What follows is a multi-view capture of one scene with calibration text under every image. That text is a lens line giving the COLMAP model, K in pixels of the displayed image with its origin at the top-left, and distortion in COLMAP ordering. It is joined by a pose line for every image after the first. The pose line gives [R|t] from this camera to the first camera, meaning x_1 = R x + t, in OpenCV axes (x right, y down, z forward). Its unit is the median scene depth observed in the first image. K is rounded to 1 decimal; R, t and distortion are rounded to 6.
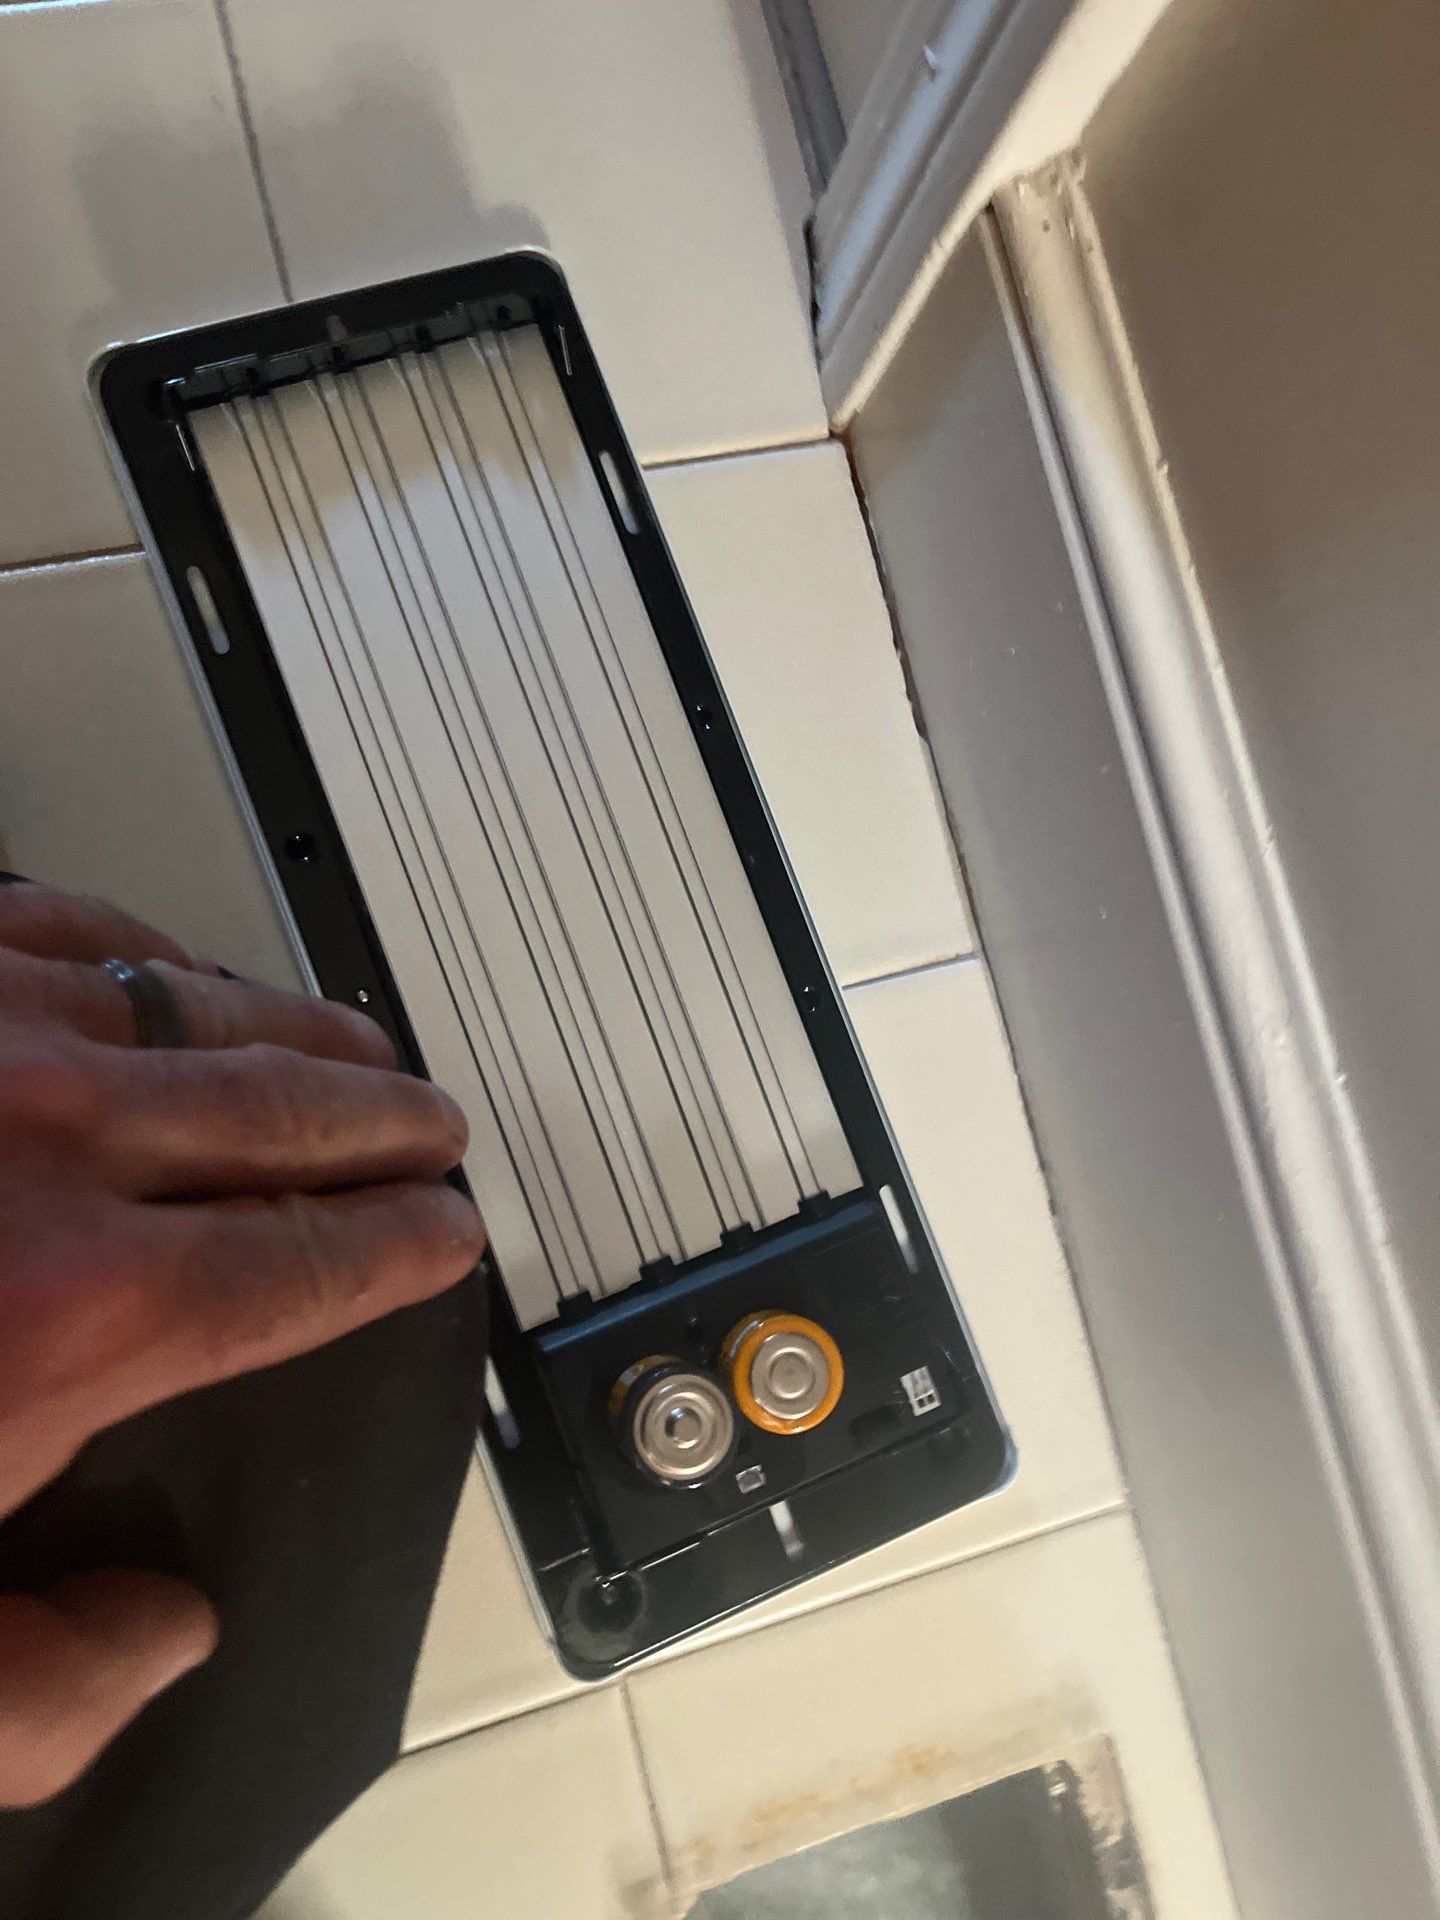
lens RADIAL K [[1437.7, 0, 724.6], [0, 1437.7, 966.2], [0, 0, 1]] dist [-0.002783, -0.004927]
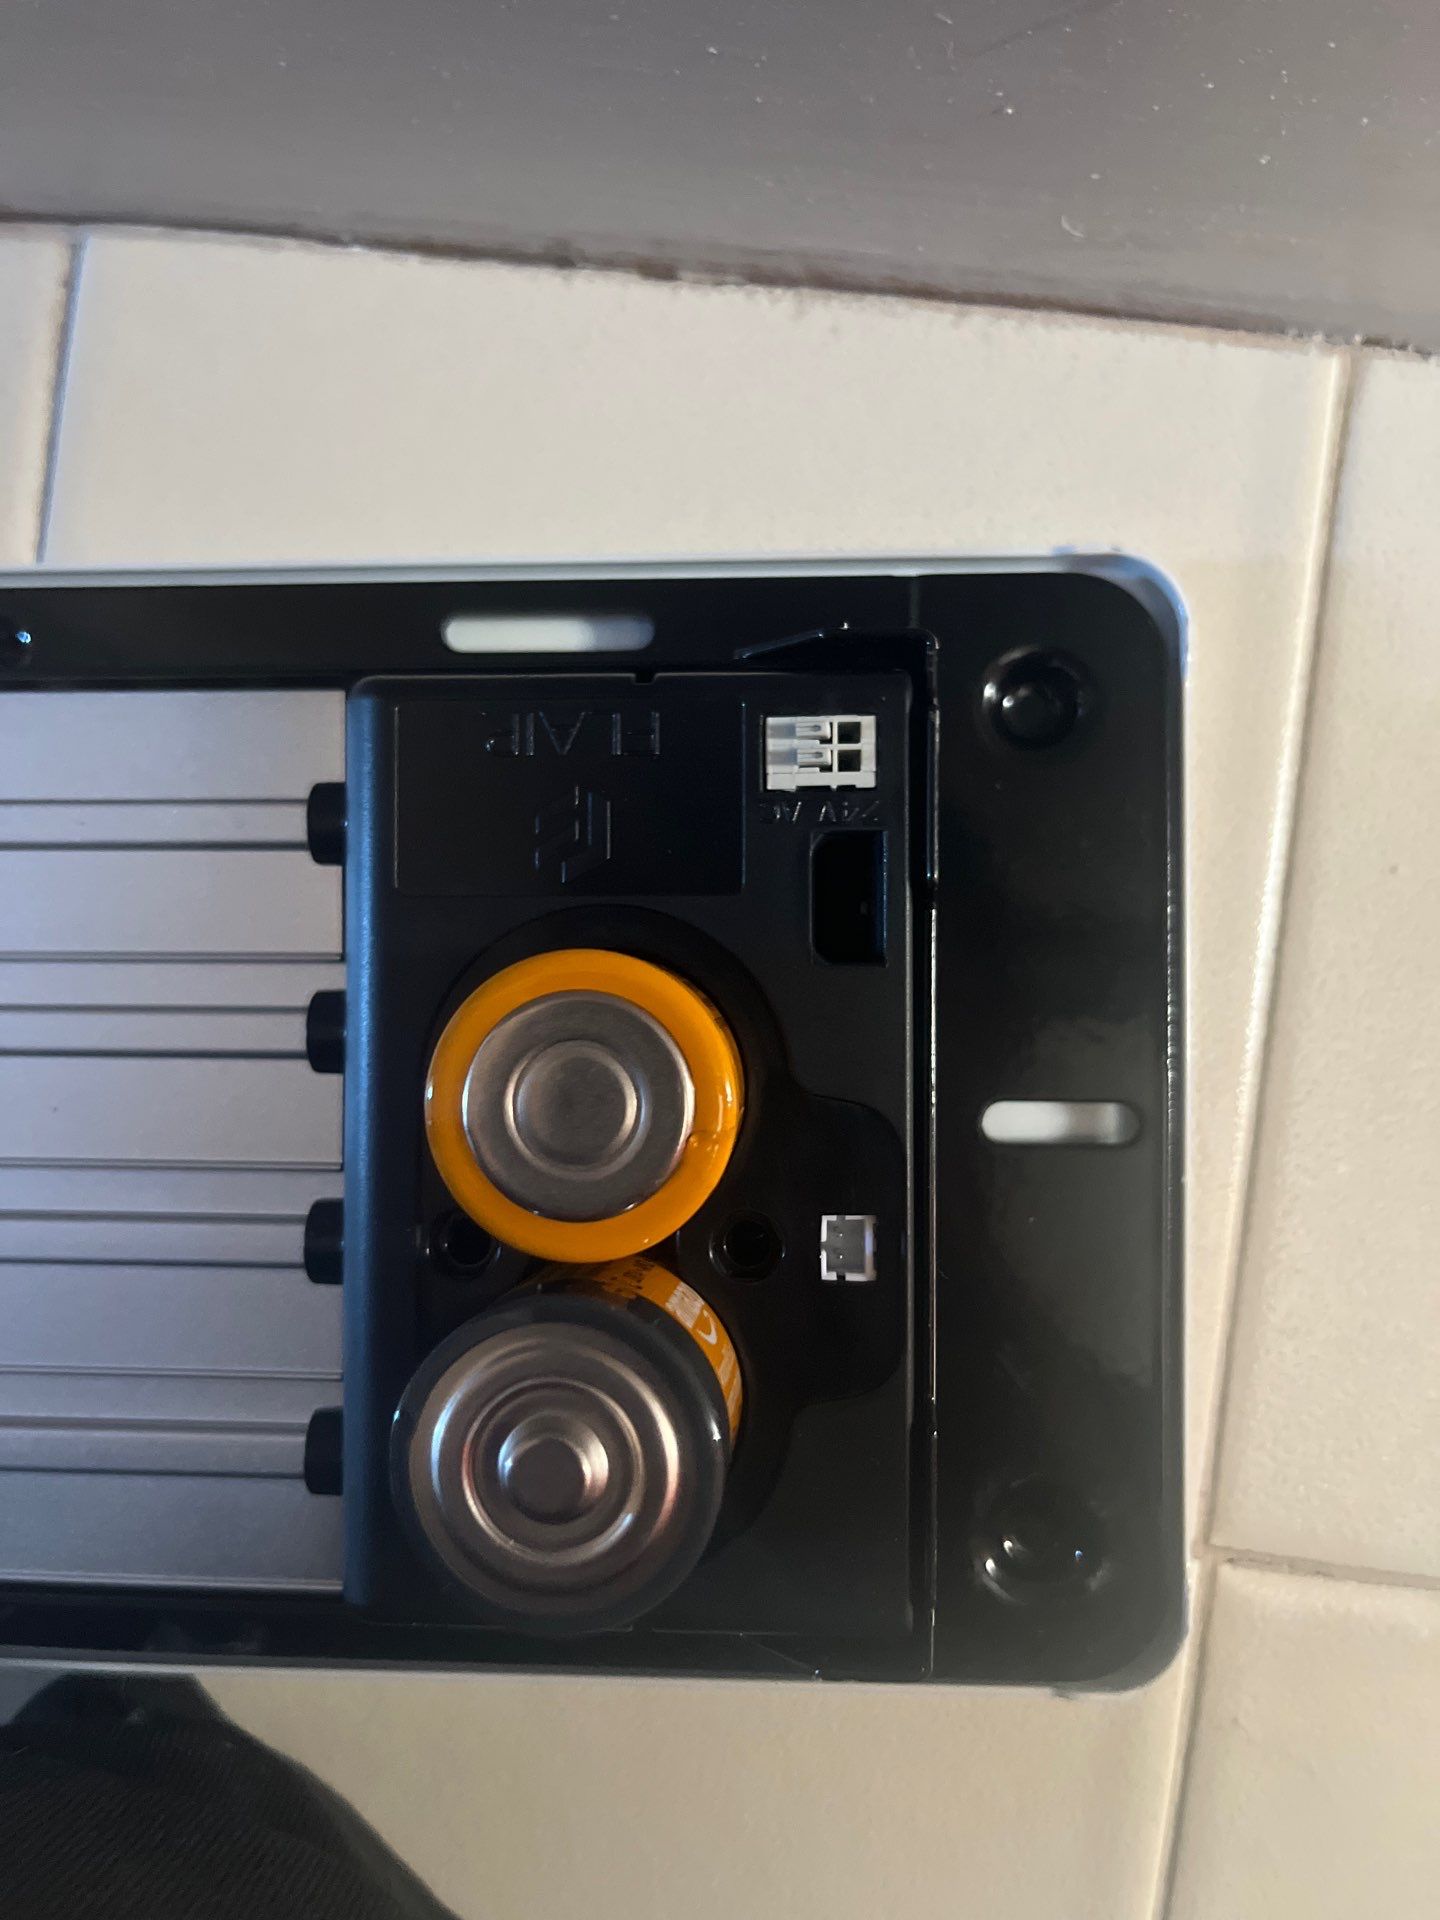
lens RADIAL K [[1437.7, 0, 710.9], [0, 1437.7, 957.2], [0, 0, 1]] dist [-0.002783, -0.004927]
pose [[0.345447, -0.917926, -0.195136, 0.138538], [0.938438, 0.337689, 0.072803, 0.239196], [-0.000932, -0.208272, 0.978070, 0.573276]]
